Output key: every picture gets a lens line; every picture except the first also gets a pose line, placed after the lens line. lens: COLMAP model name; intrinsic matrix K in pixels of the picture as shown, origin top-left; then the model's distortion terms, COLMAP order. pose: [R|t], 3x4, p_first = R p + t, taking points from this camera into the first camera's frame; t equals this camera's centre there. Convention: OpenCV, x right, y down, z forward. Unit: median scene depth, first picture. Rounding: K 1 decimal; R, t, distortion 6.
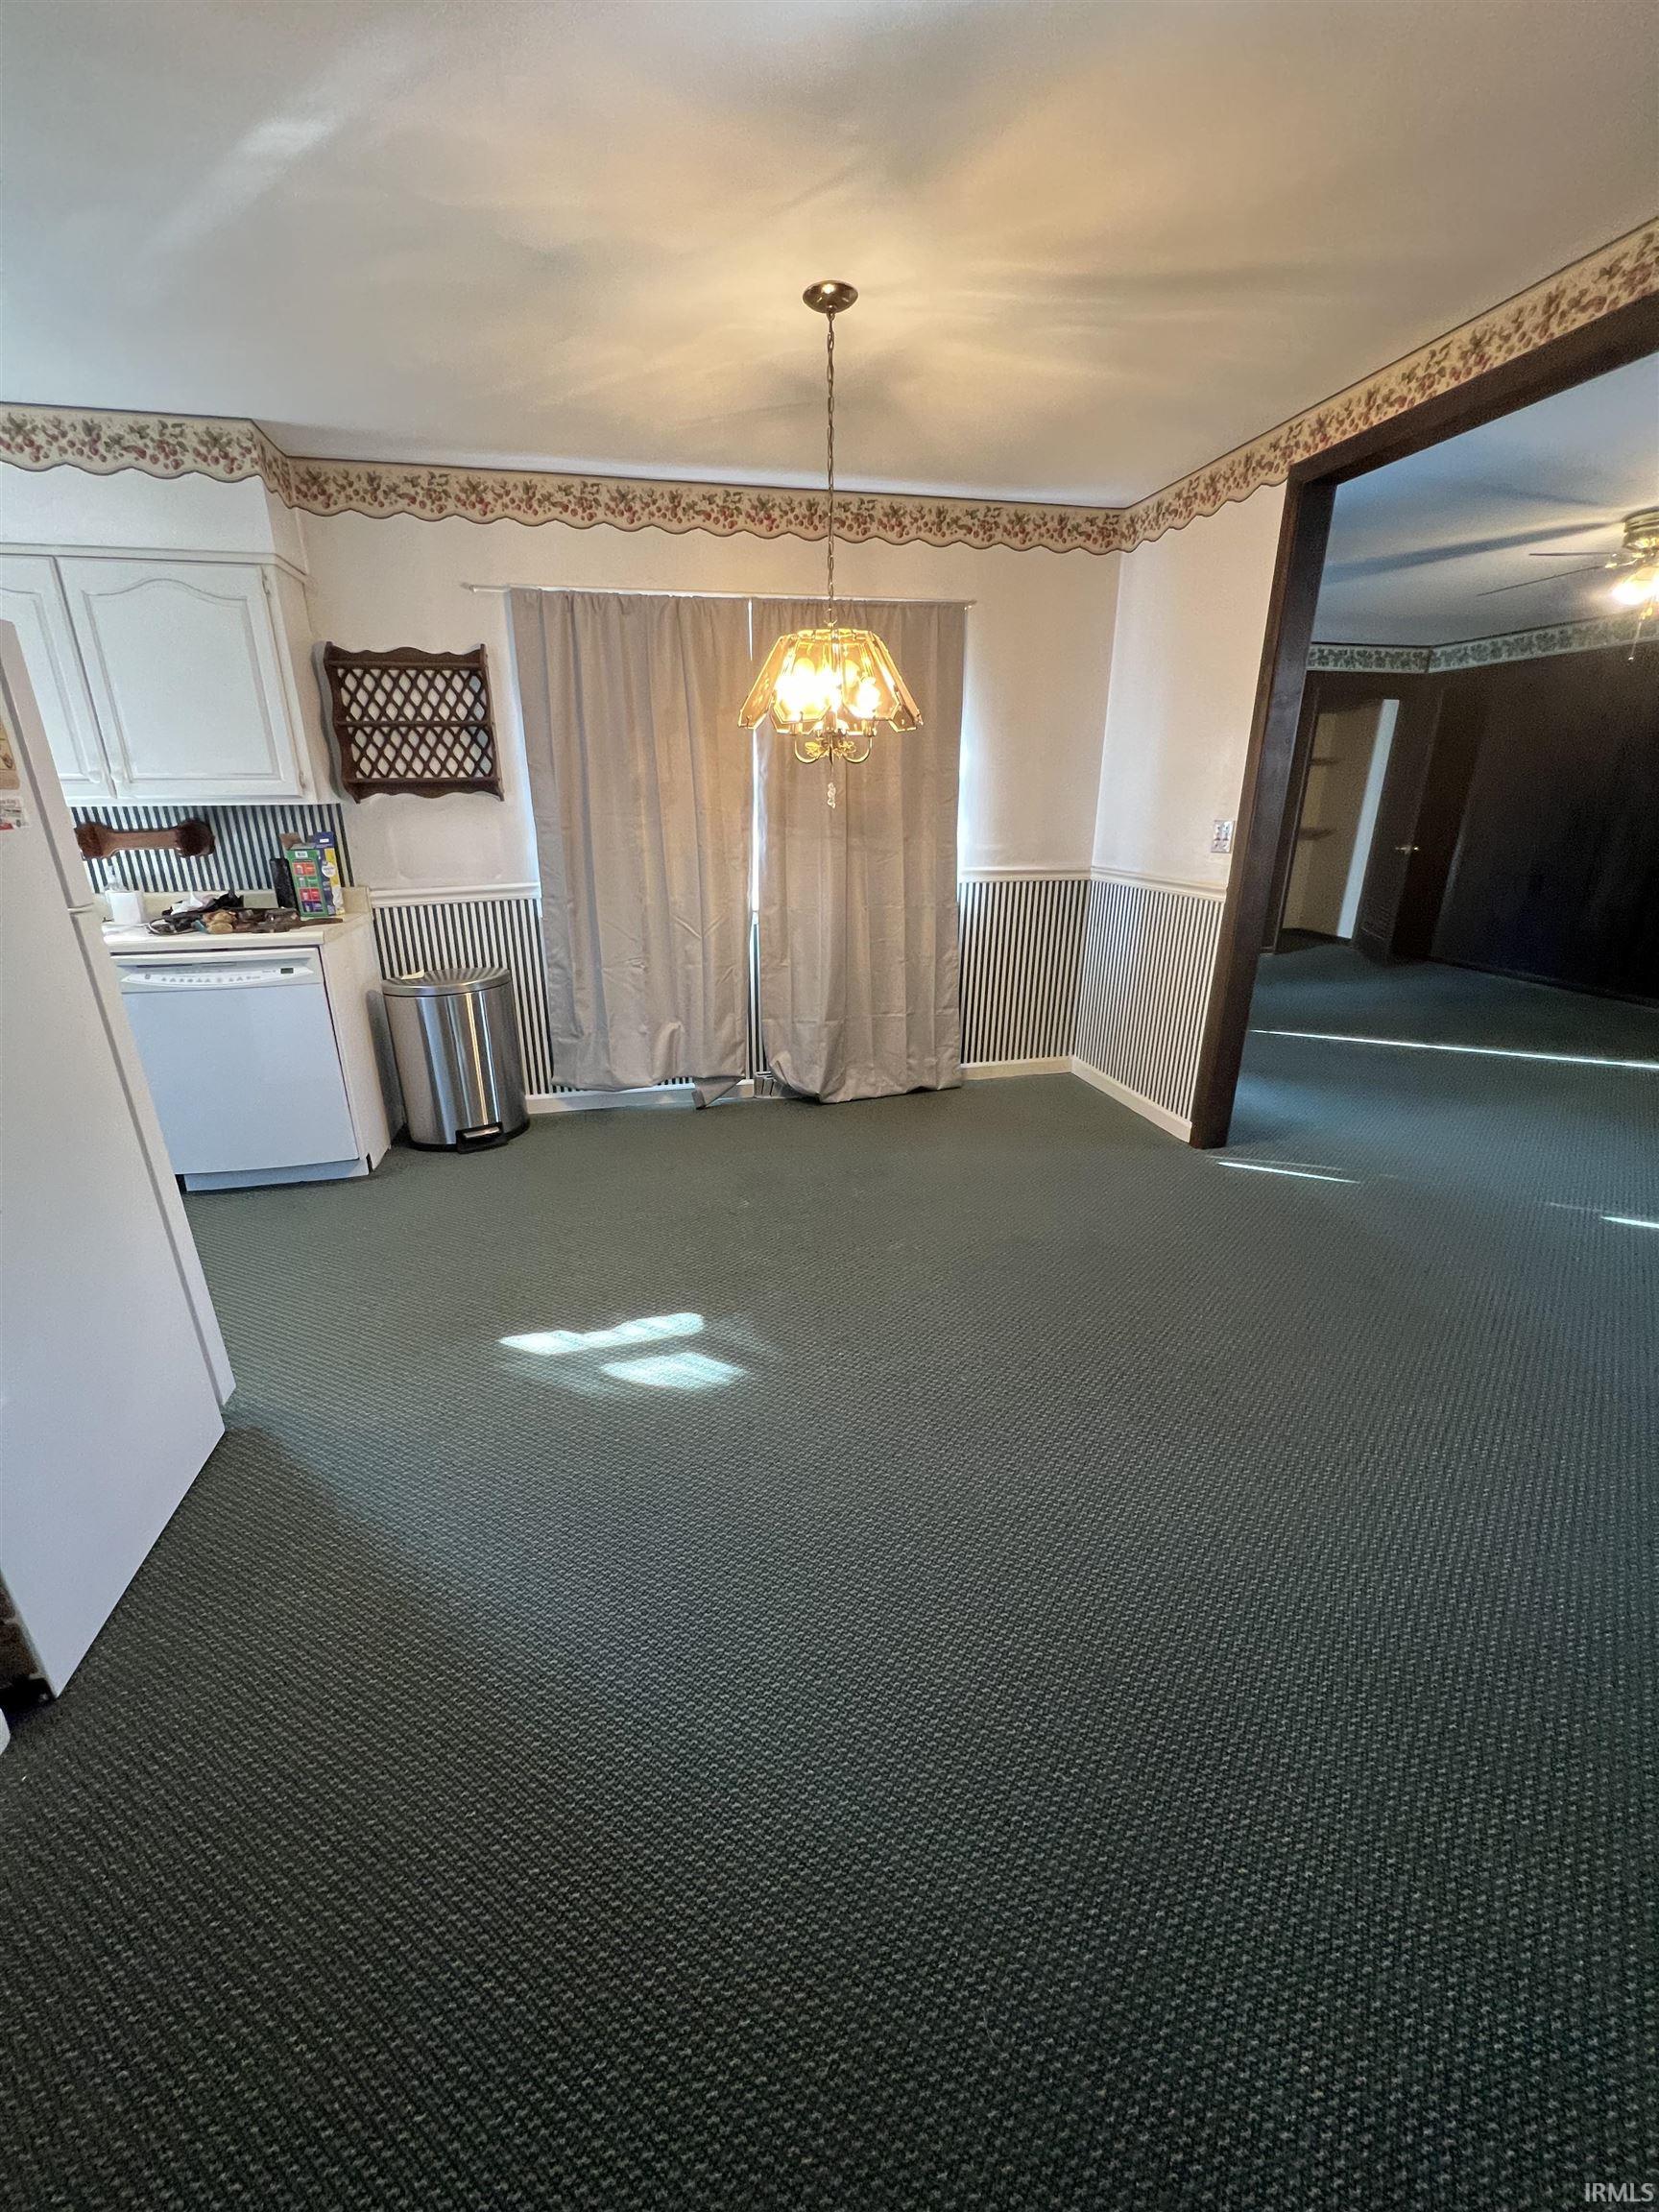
lens RADIAL K [[890.0, 0, 828.6], [0, 890.0, 1109.7], [0, 0, 1]] dist [-0.000366, 0.000056]
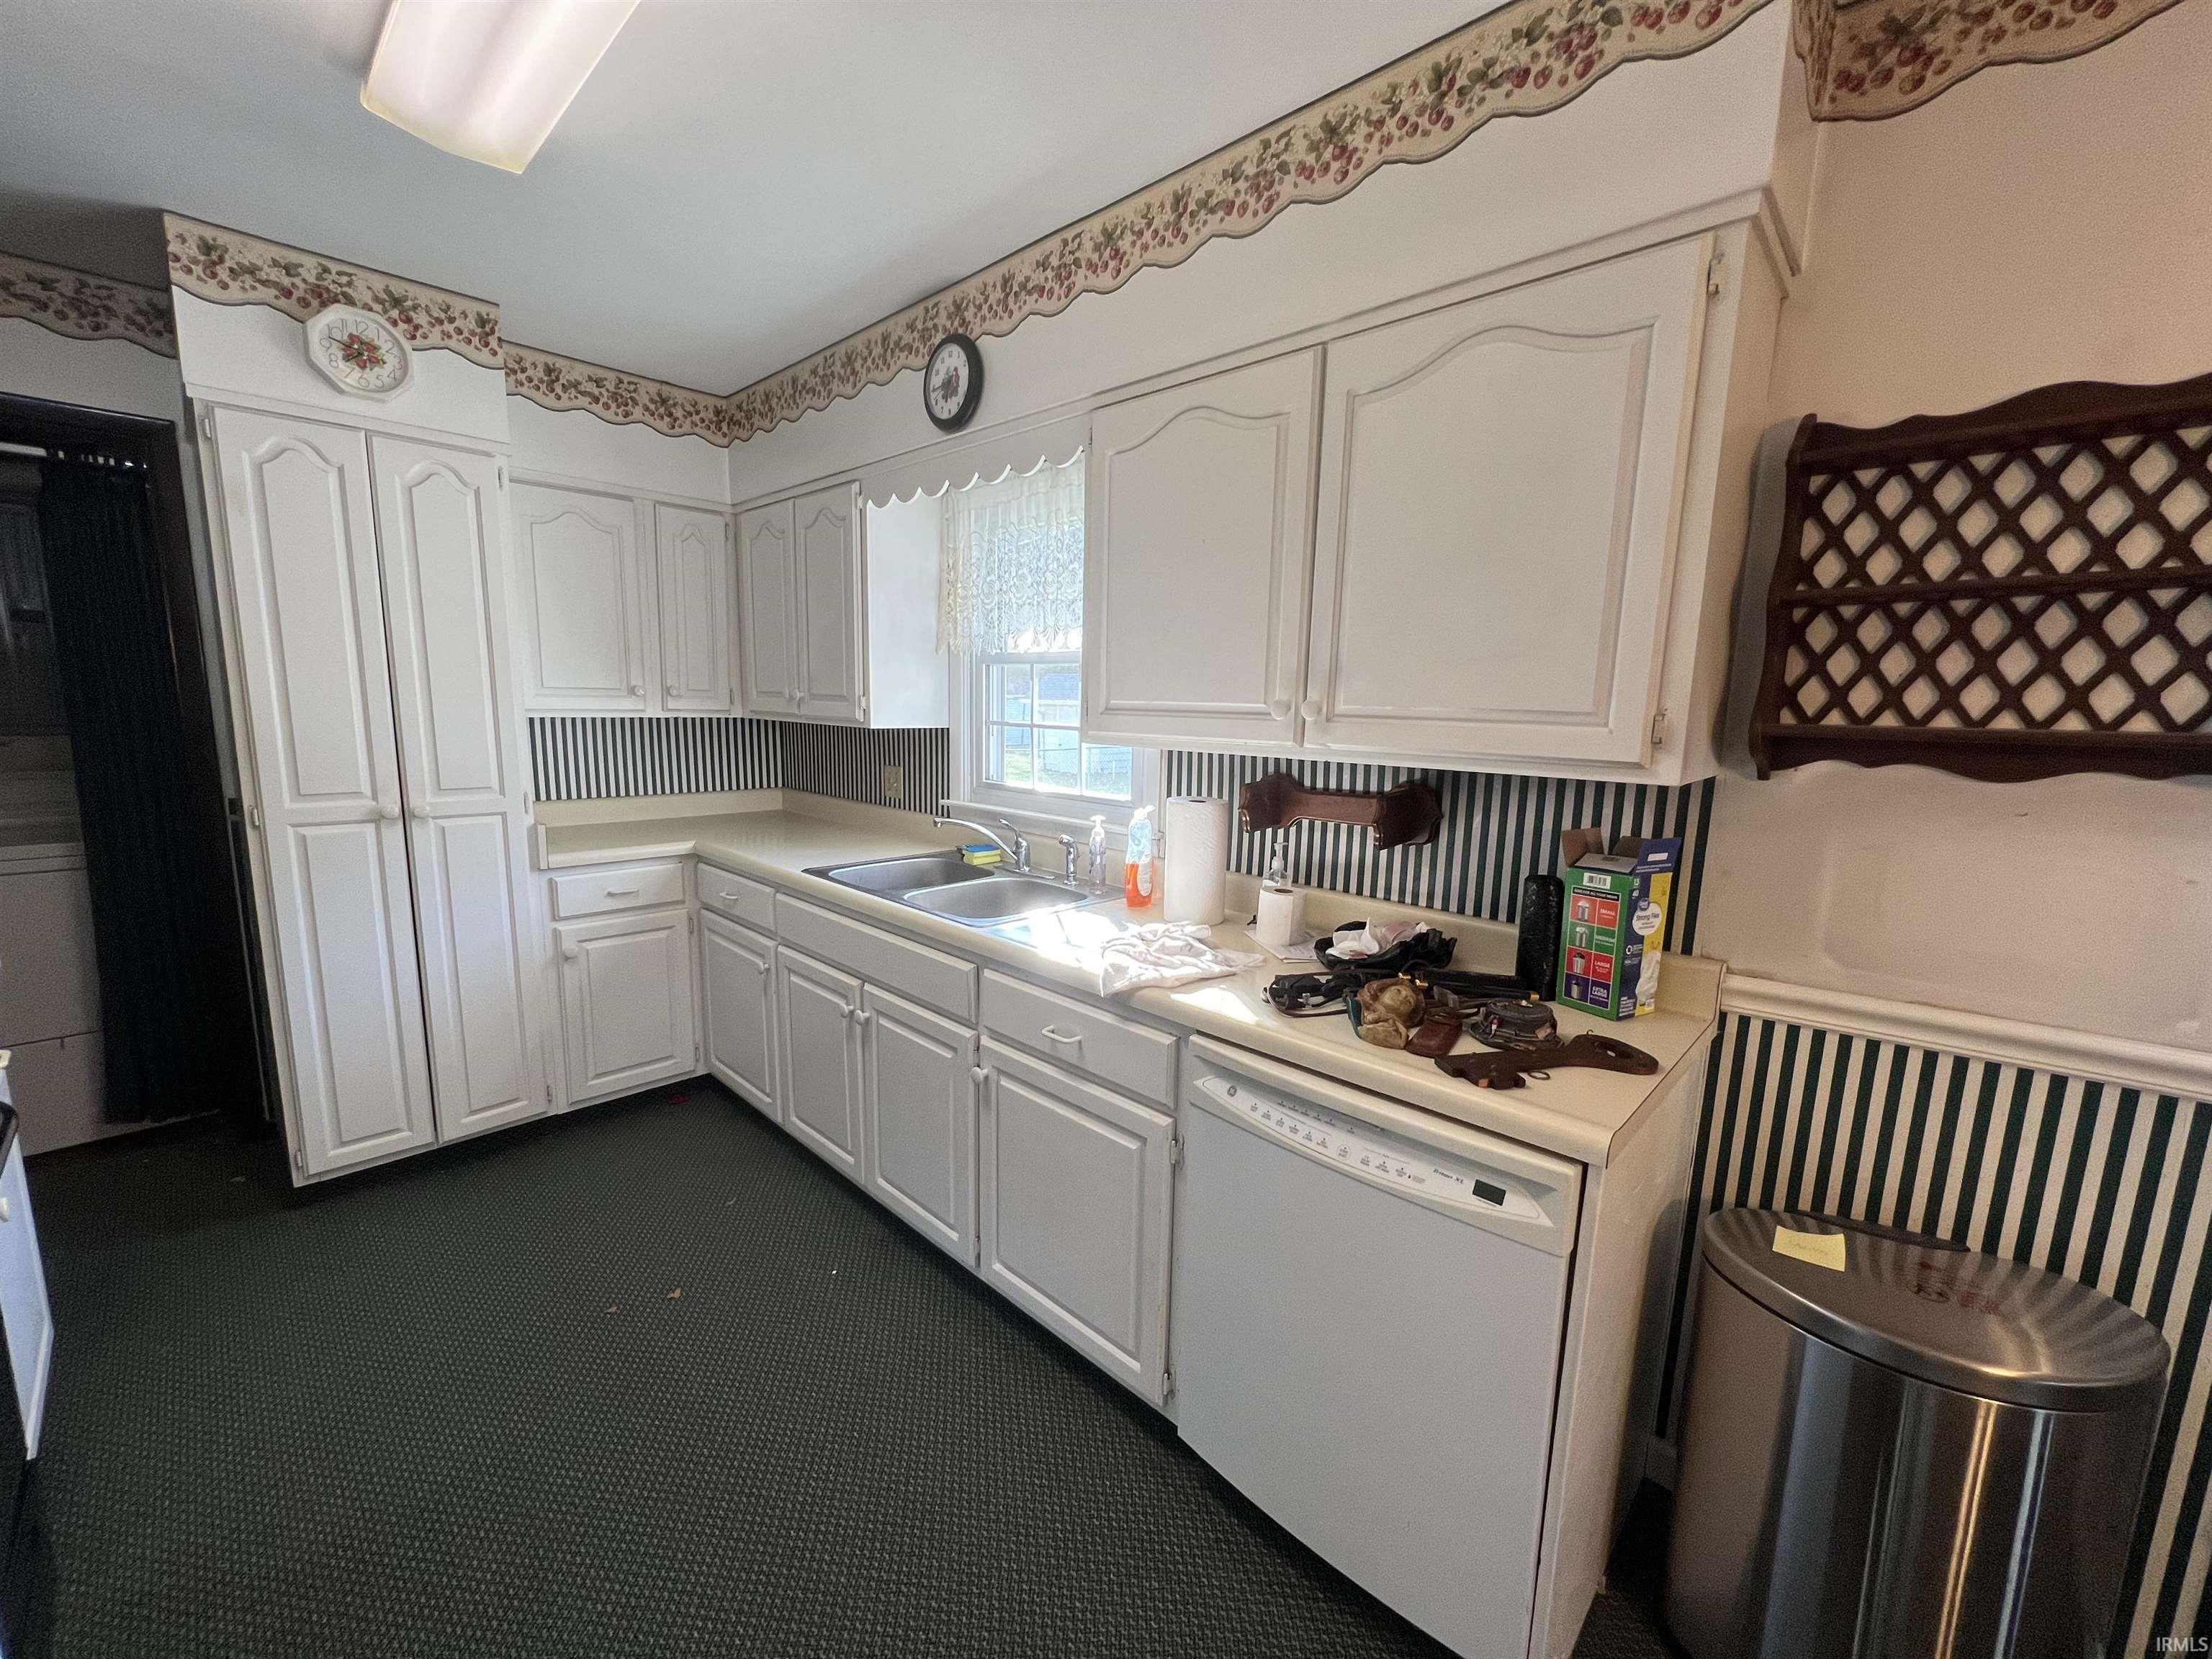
lens RADIAL K [[884.2, 0, 1106.7], [0, 884.2, 836.5], [0, 0, 1]] dist [-0.000235, -0.000043]
pose [[0.552210, 0.148170, -0.820432, -0.350273], [-0.302104, 0.952762, -0.031270, -0.209910], [0.777044, 0.265124, 0.570888, 0.522817]]
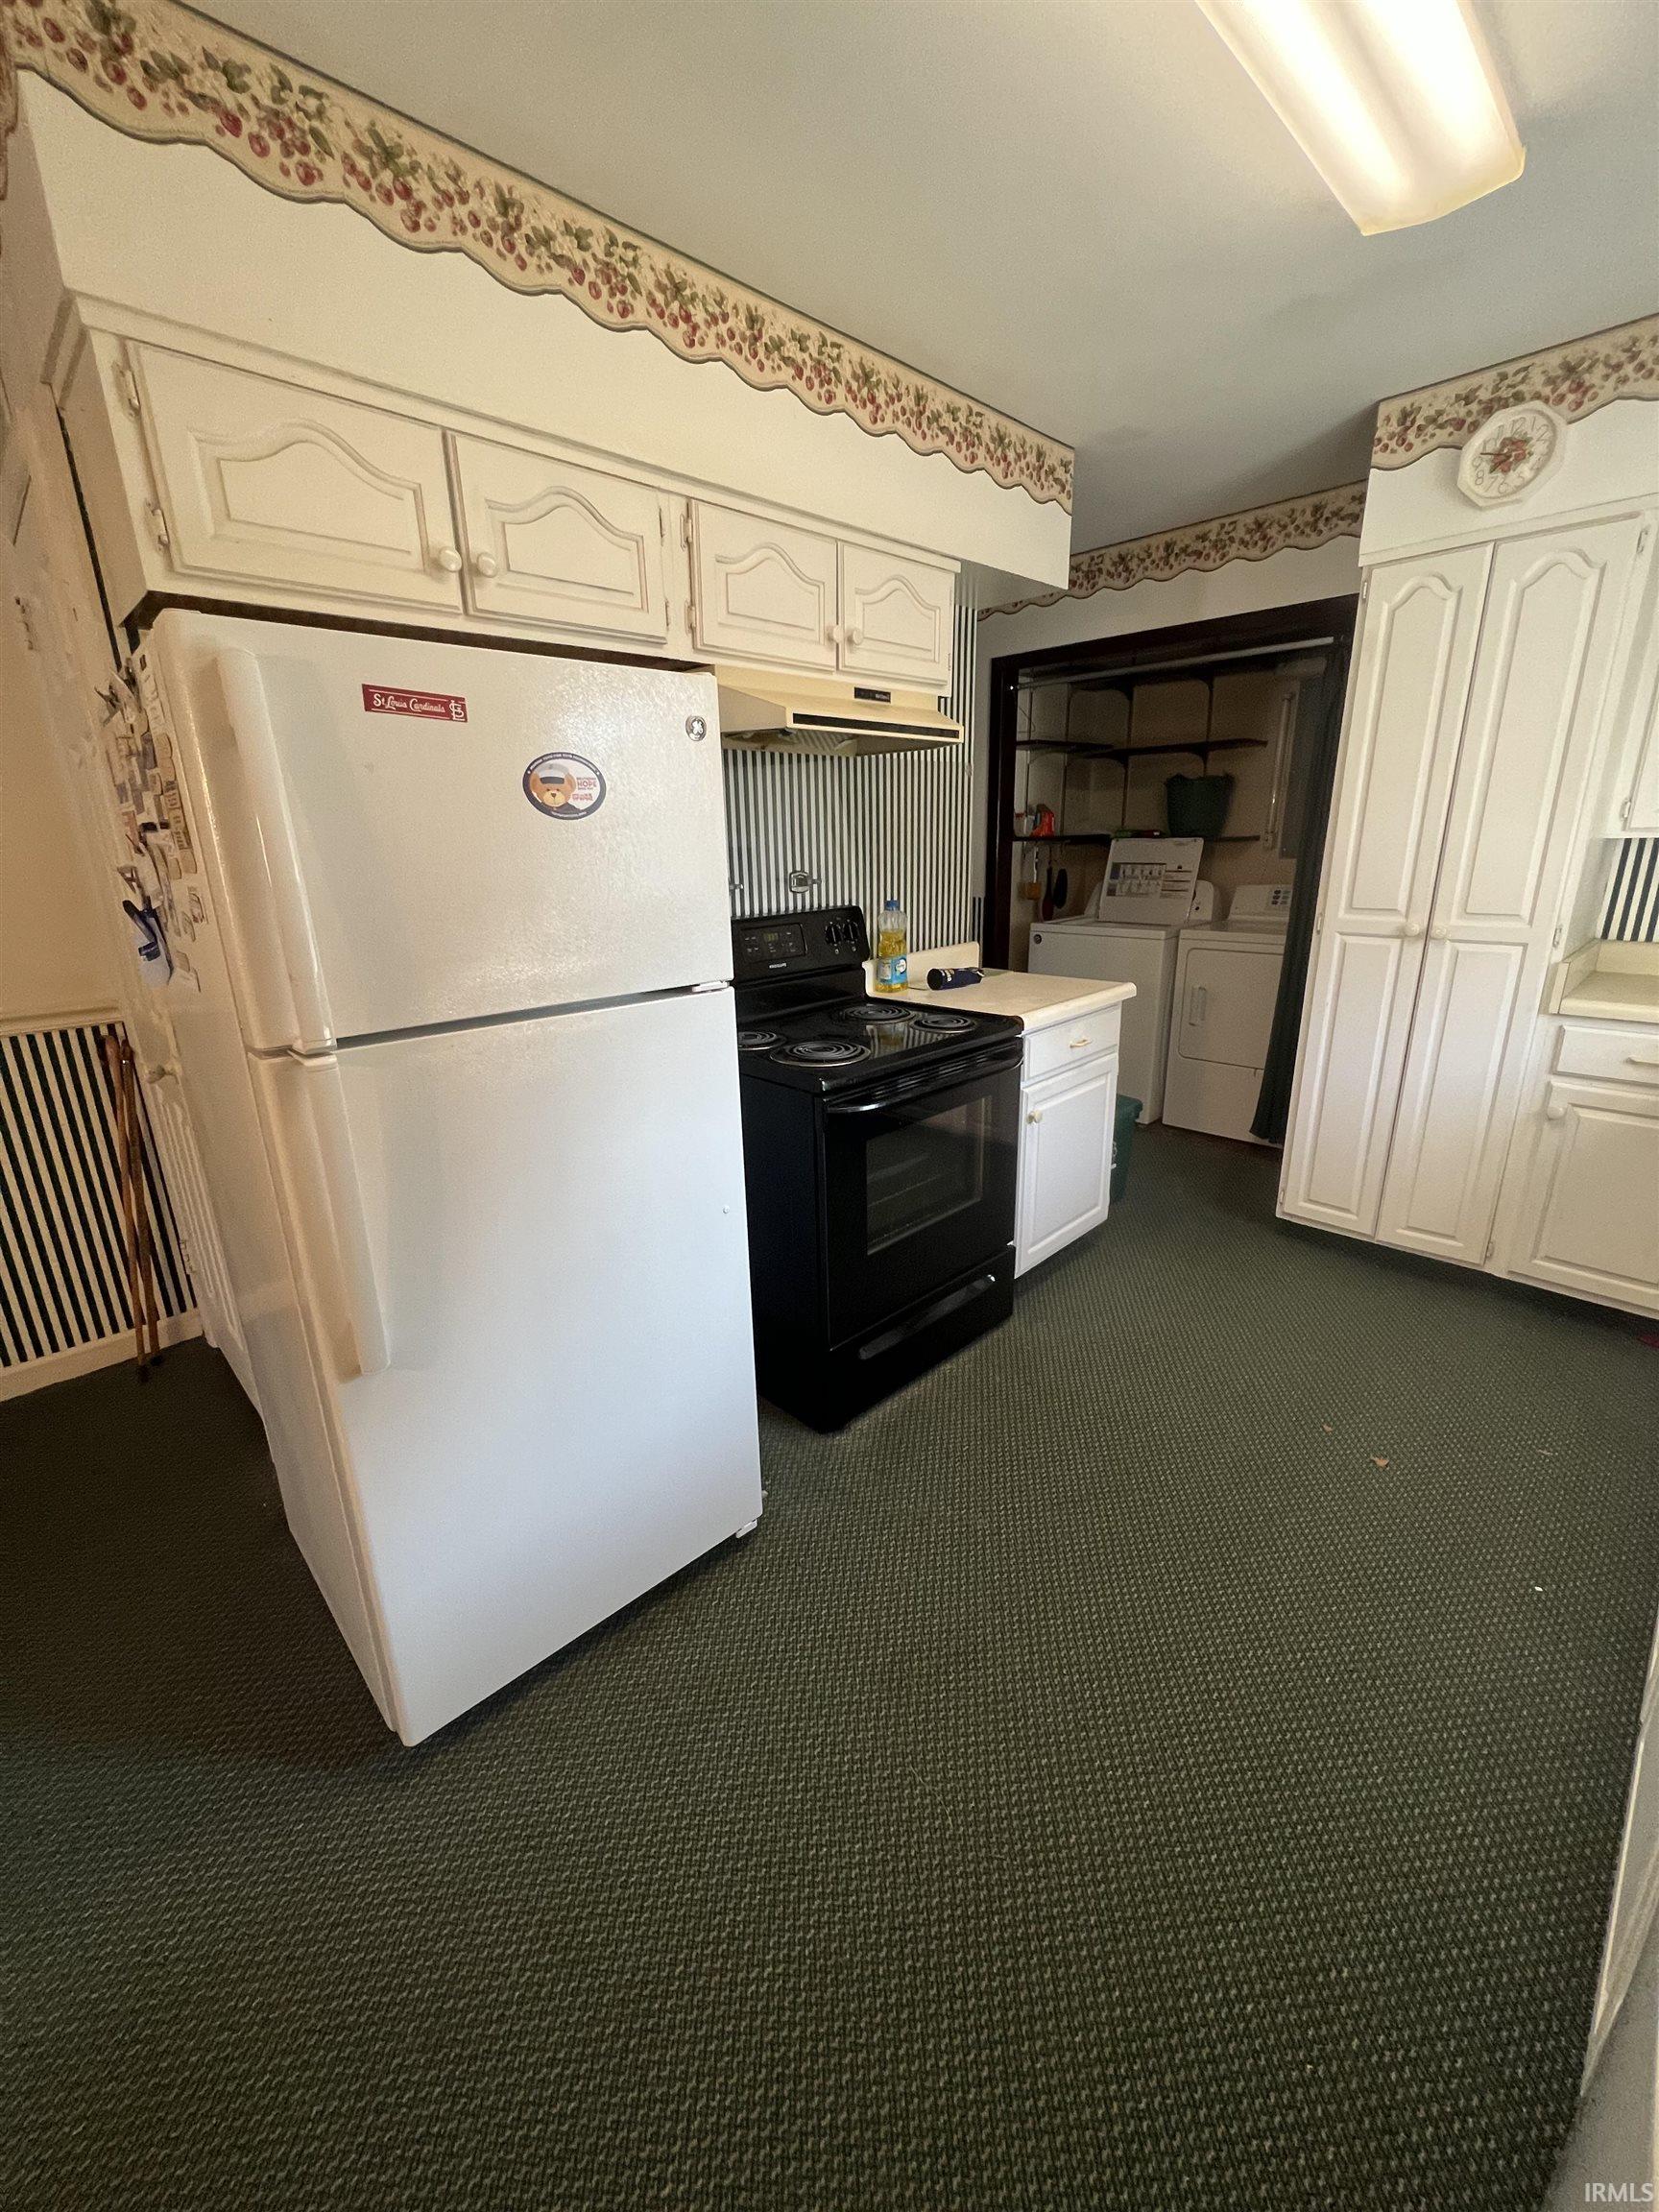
lens RADIAL K [[882.4, 0, 824.2], [0, 882.4, 1106.4], [0, 0, 1]] dist [-0.002074, 0.000091]
pose [[-0.851613, 0.182218, -0.491478, -0.416728], [-0.142719, 0.821600, 0.551910, -0.294987], [0.504367, 0.540157, -0.673680, 0.799701]]
